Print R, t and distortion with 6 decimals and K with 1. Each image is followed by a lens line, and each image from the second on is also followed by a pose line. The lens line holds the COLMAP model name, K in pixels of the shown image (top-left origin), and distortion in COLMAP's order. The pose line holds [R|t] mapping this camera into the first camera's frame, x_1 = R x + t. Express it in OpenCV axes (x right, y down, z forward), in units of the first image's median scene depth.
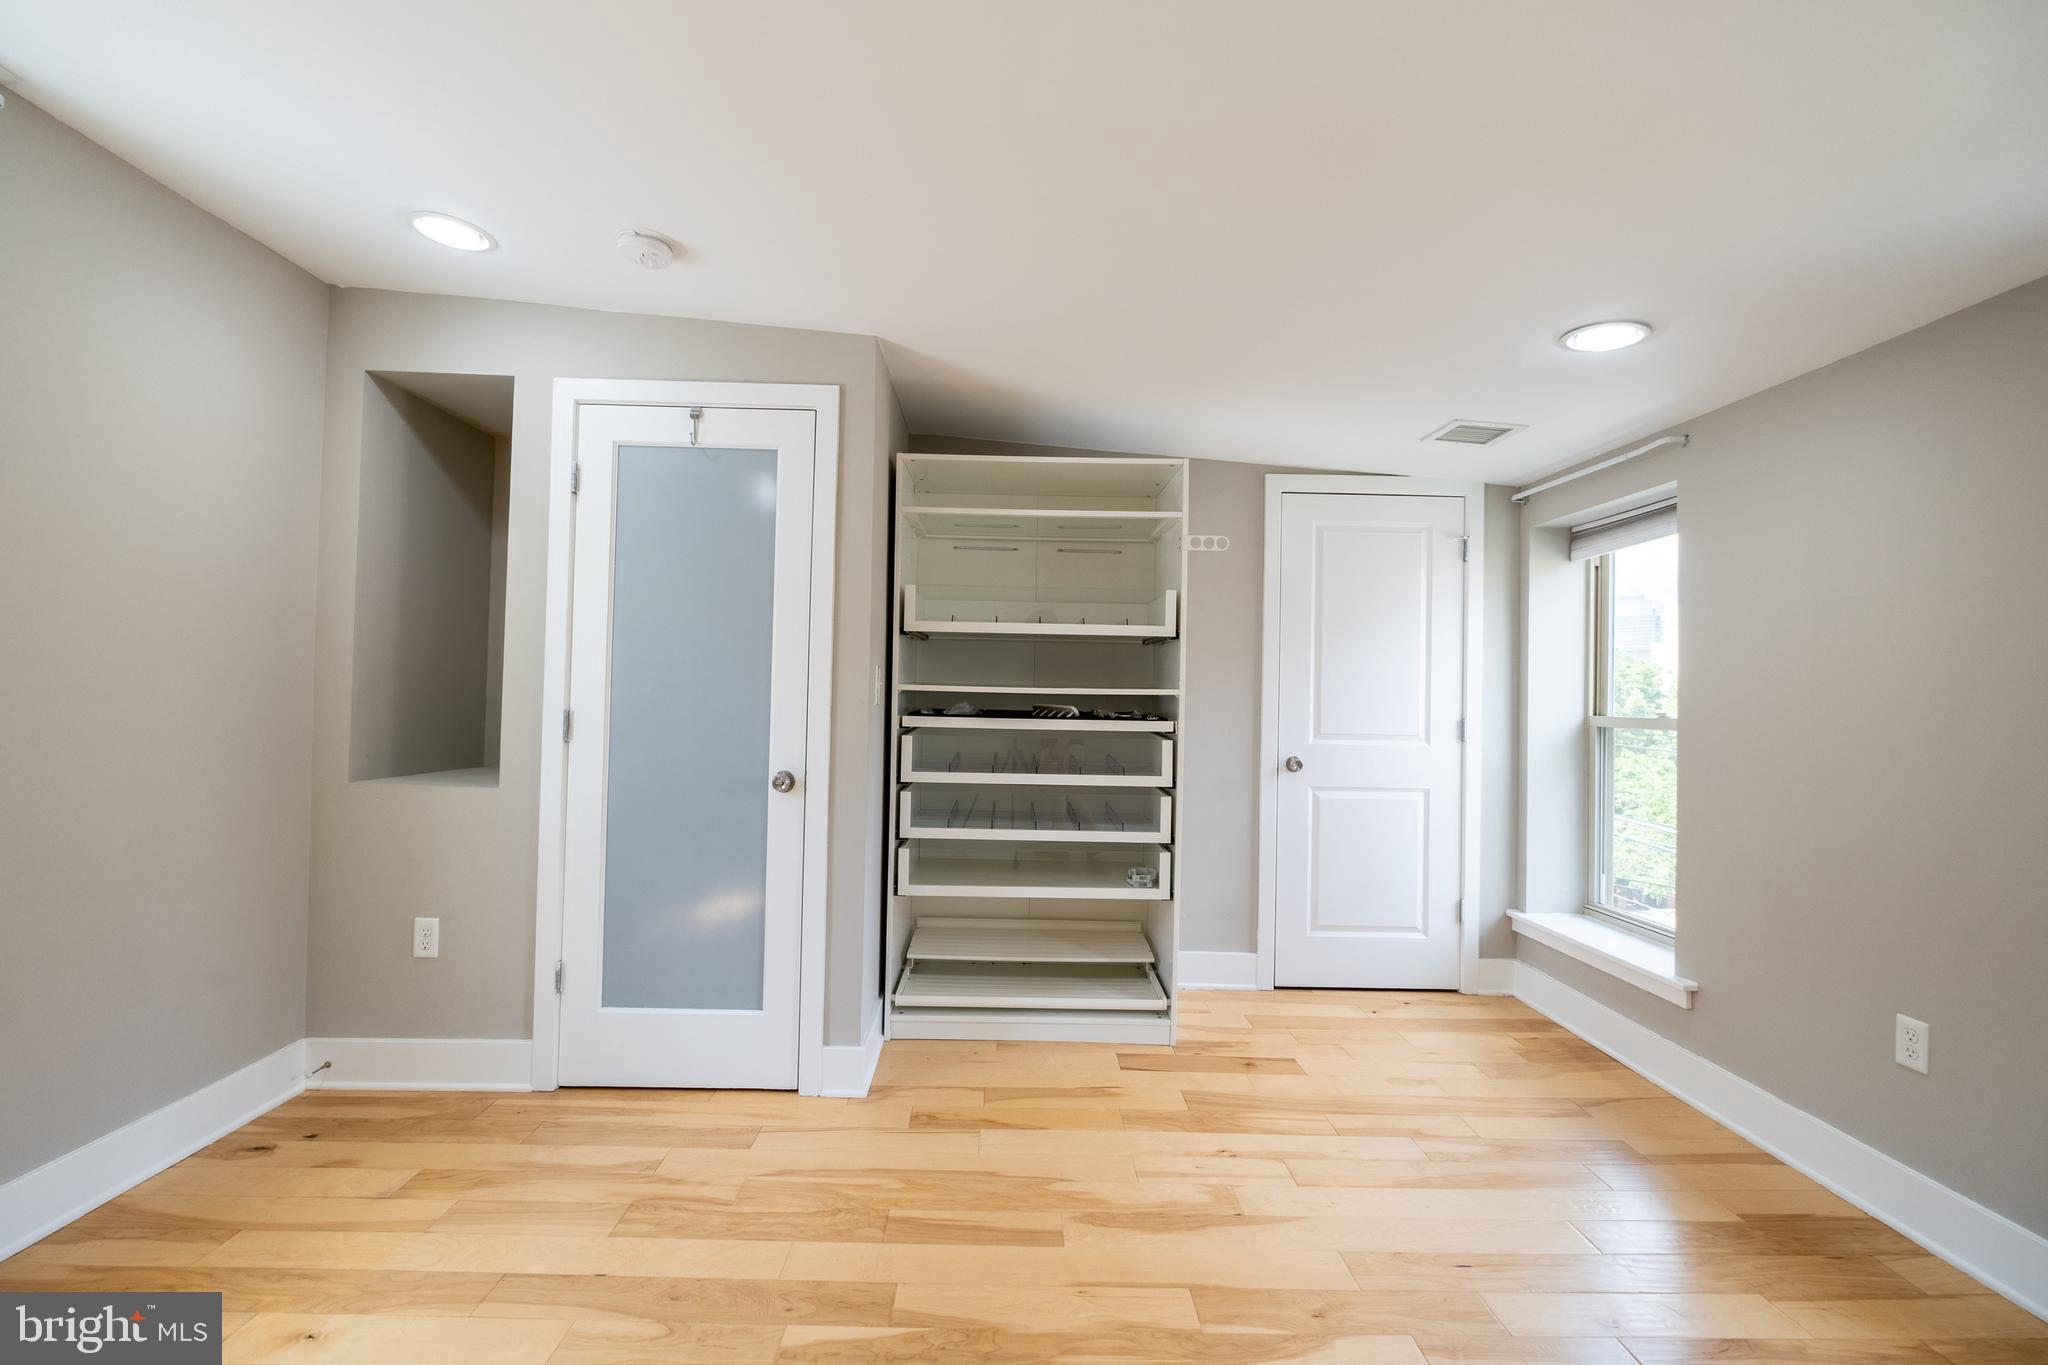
lens RADIAL K [[888.5, 0, 1018.8], [0, 888.5, 682.5], [0, 0, 1]] dist [-0.006519, 0.000597]
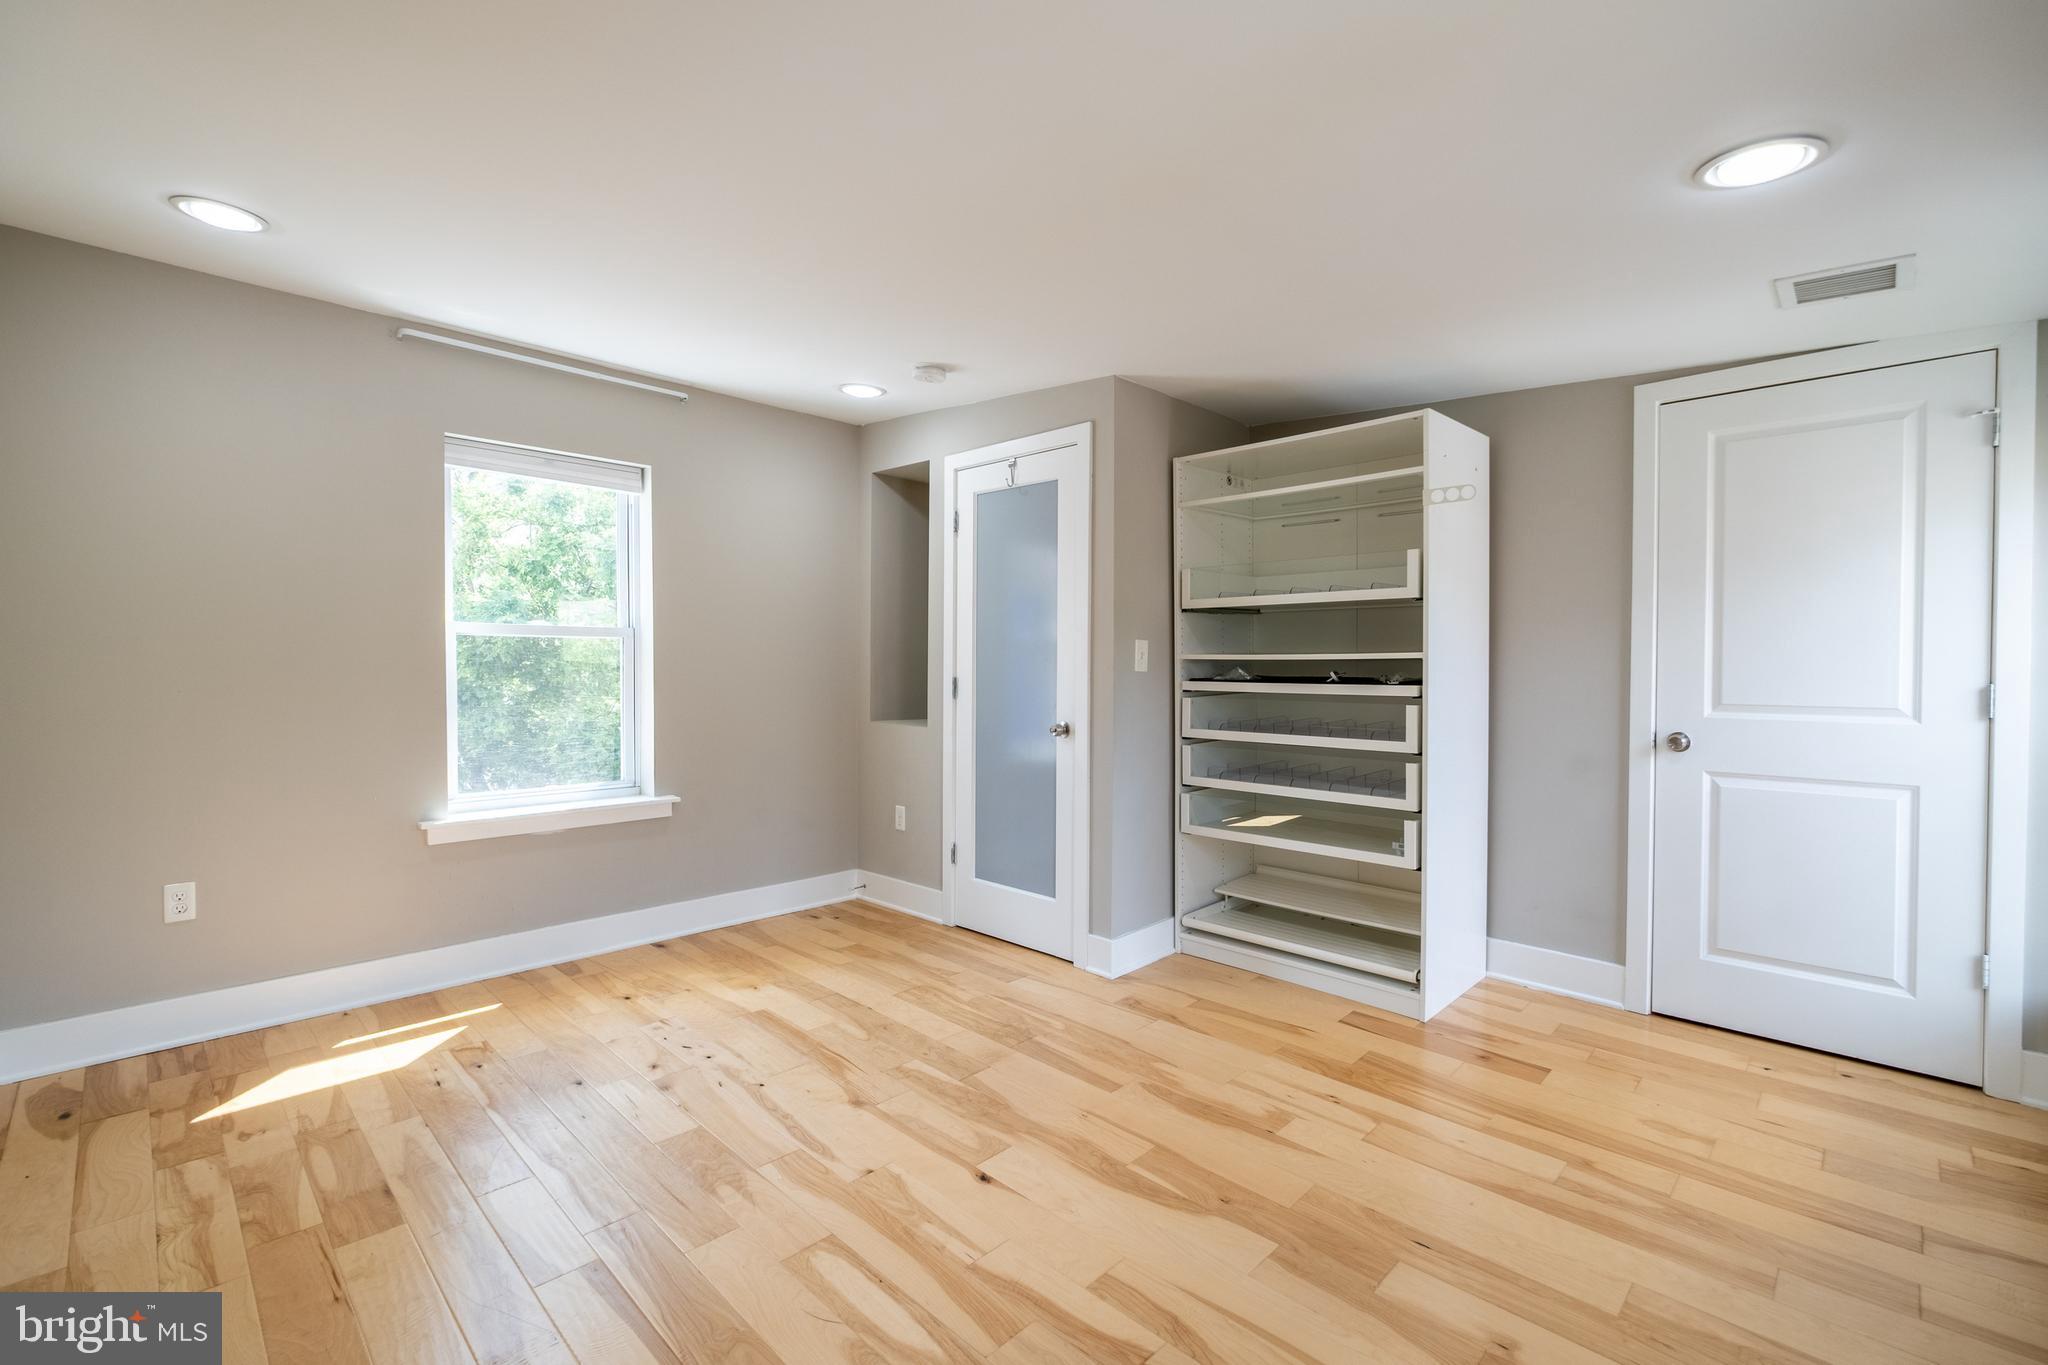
lens RADIAL K [[888.5, 0, 1009.2], [0, 888.5, 680.3], [0, 0, 1]] dist [-0.006519, 0.000597]
pose [[0.697361, -0.004034, -0.716708, 0.618492], [0.021212, 0.999662, 0.015013, 0.015760], [0.716406, -0.025673, 0.697211, 0.015921]]
